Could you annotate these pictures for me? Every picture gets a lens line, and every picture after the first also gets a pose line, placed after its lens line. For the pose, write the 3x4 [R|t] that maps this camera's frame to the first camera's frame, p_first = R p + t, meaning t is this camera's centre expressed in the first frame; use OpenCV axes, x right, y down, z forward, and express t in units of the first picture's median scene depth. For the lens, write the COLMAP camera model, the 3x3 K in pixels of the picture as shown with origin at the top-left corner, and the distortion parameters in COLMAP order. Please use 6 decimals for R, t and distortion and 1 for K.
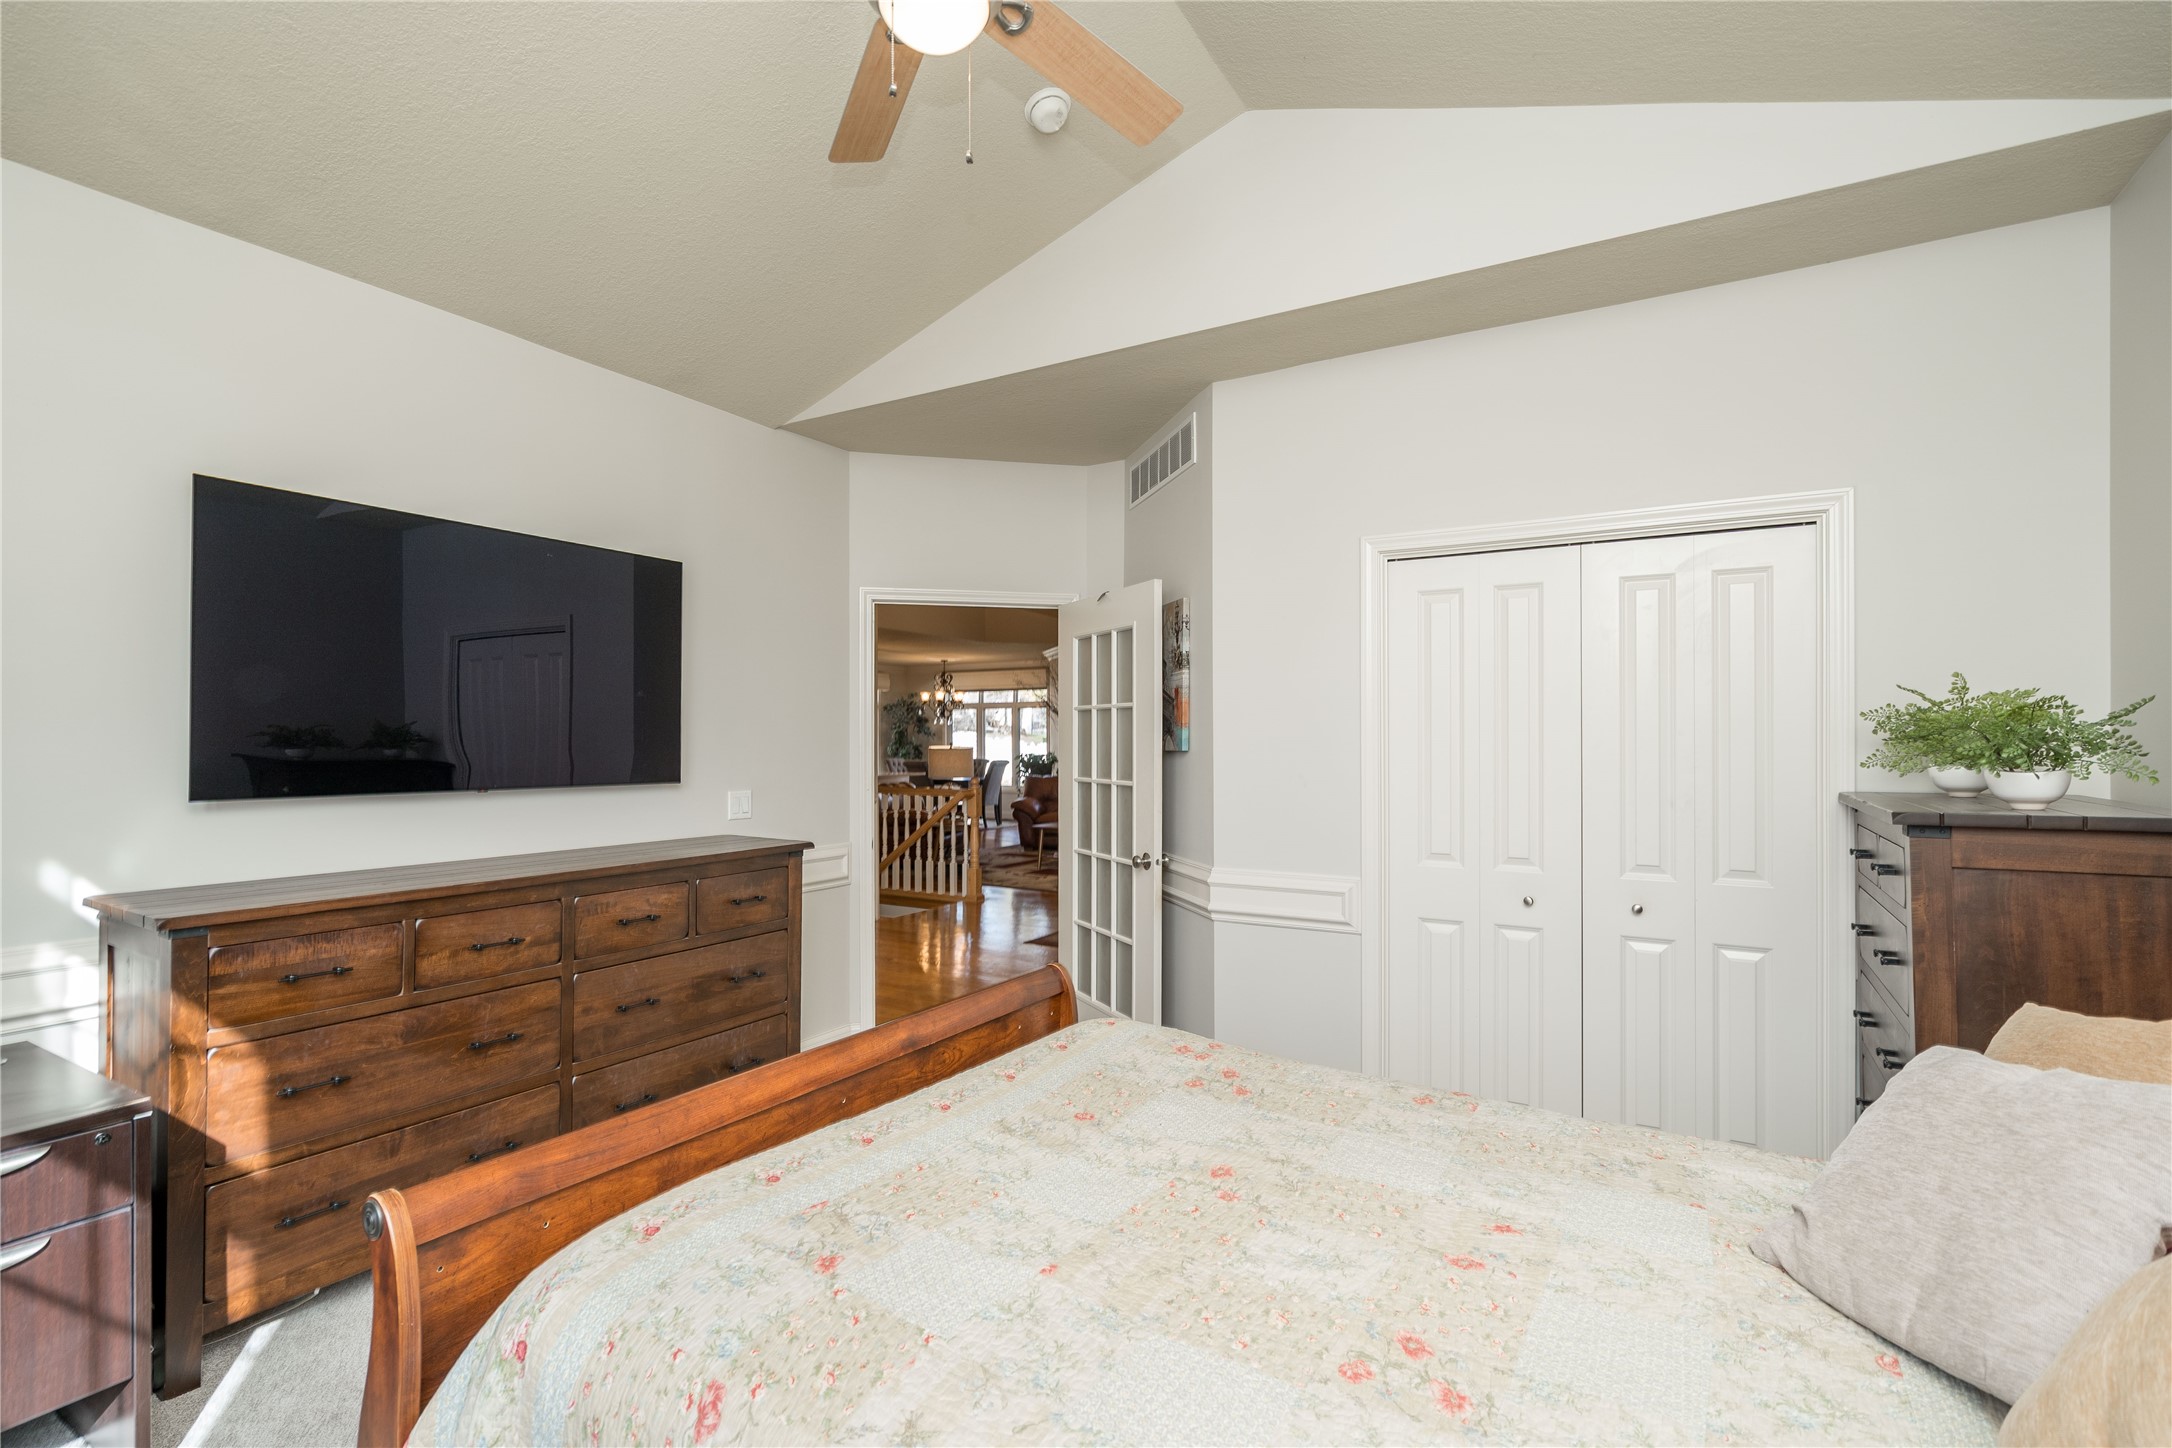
lens RADIAL K [[986.0, 0, 1086.1], [0, 986.0, 726.4], [0, 0, 1]] dist [-0.002071, 0.002100]
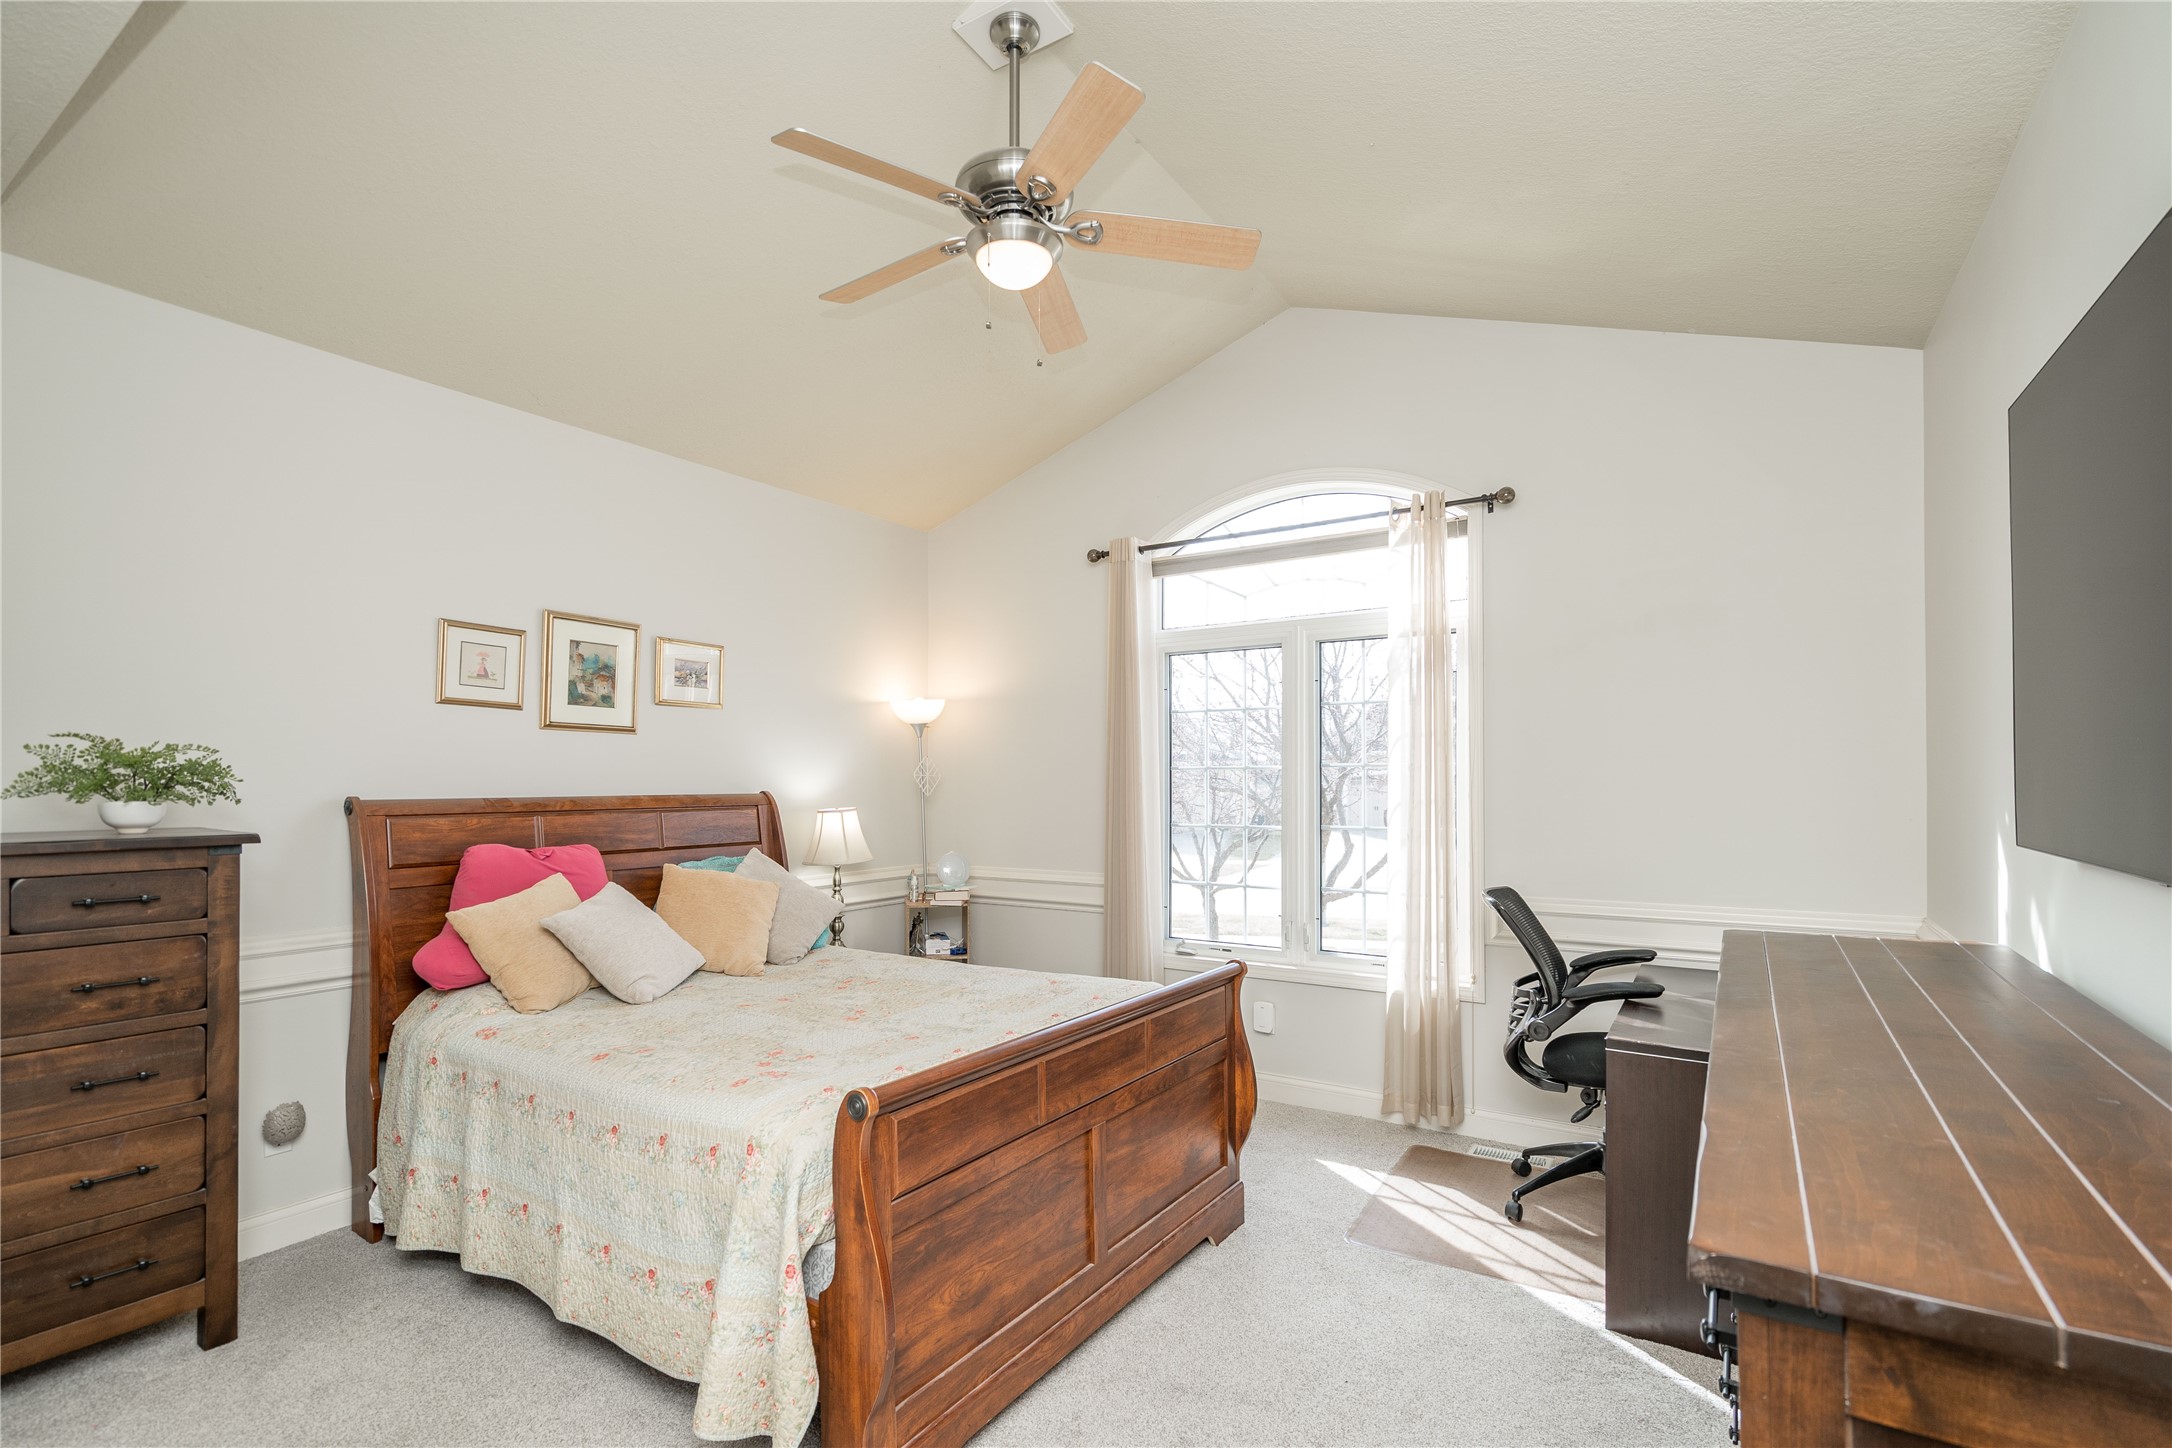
lens RADIAL K [[986.0, 0, 1132.9], [0, 986.0, 784.4], [0, 0, 1]] dist [-0.002071, 0.002100]
pose [[-0.999976, 0.006698, -0.001878, -0.242731], [0.006710, 0.999956, -0.006572, 0.032174], [0.001834, -0.006584, -0.999977, 1.840699]]
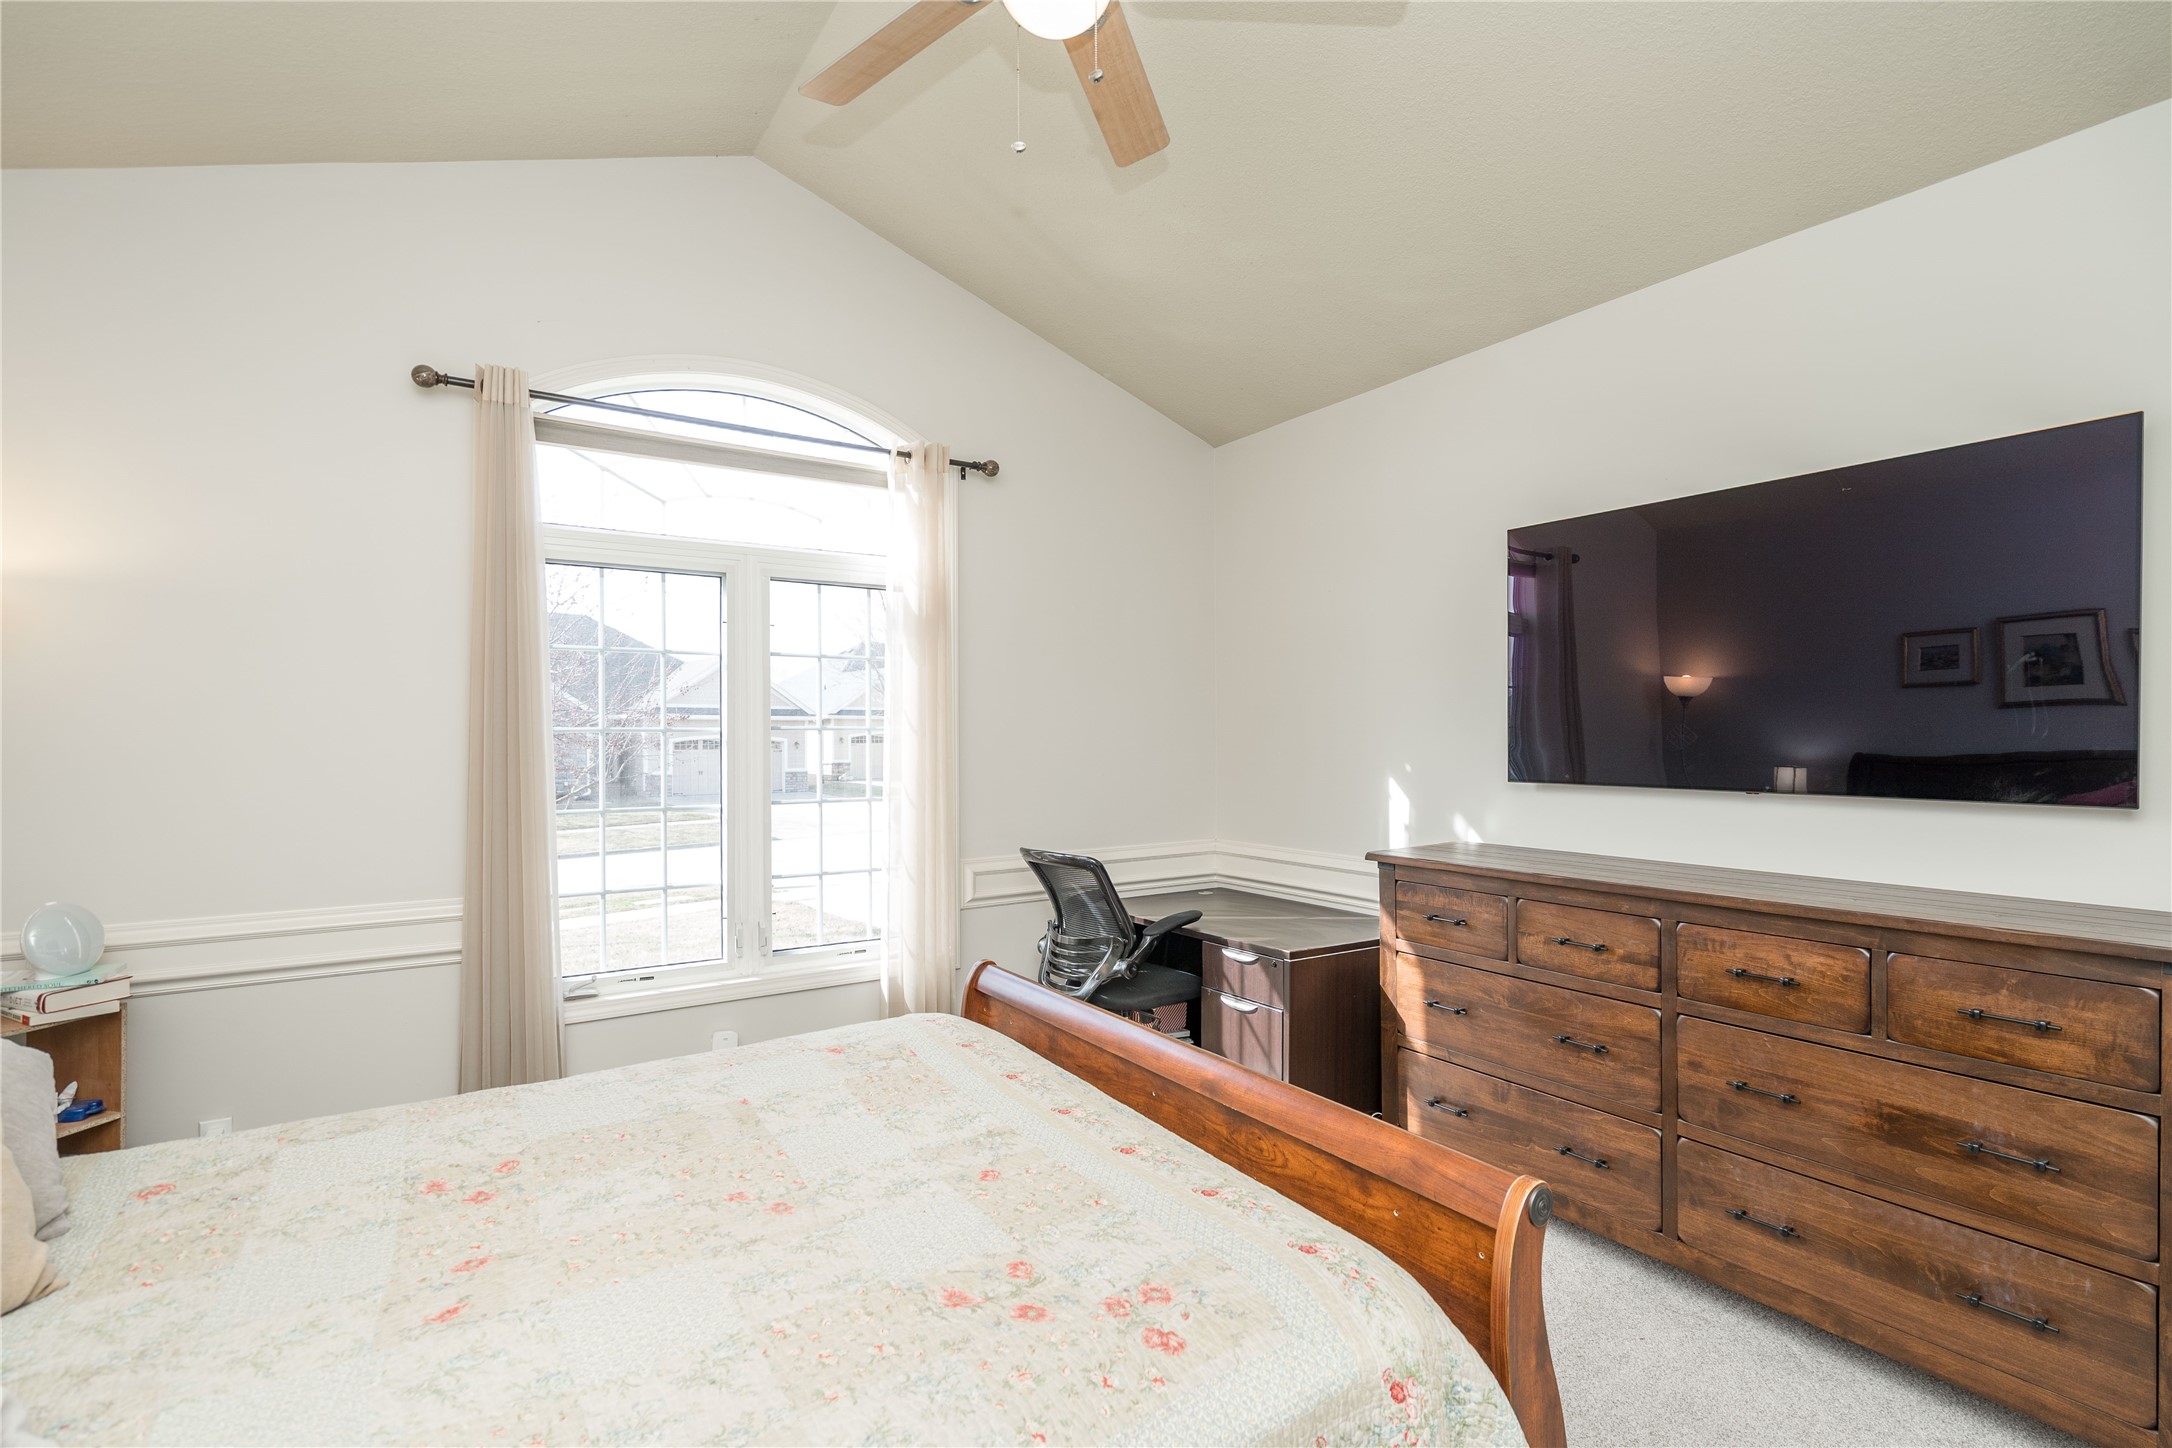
lens RADIAL K [[986.0, 0, 1050.6], [0, 986.0, 756.9], [0, 0, 1]] dist [-0.002071, 0.002100]
pose [[-0.442804, 0.018911, -0.896419, 0.555896], [0.015810, 0.999787, 0.013282, 0.017973], [0.896479, -0.008291, -0.443009, 1.085263]]
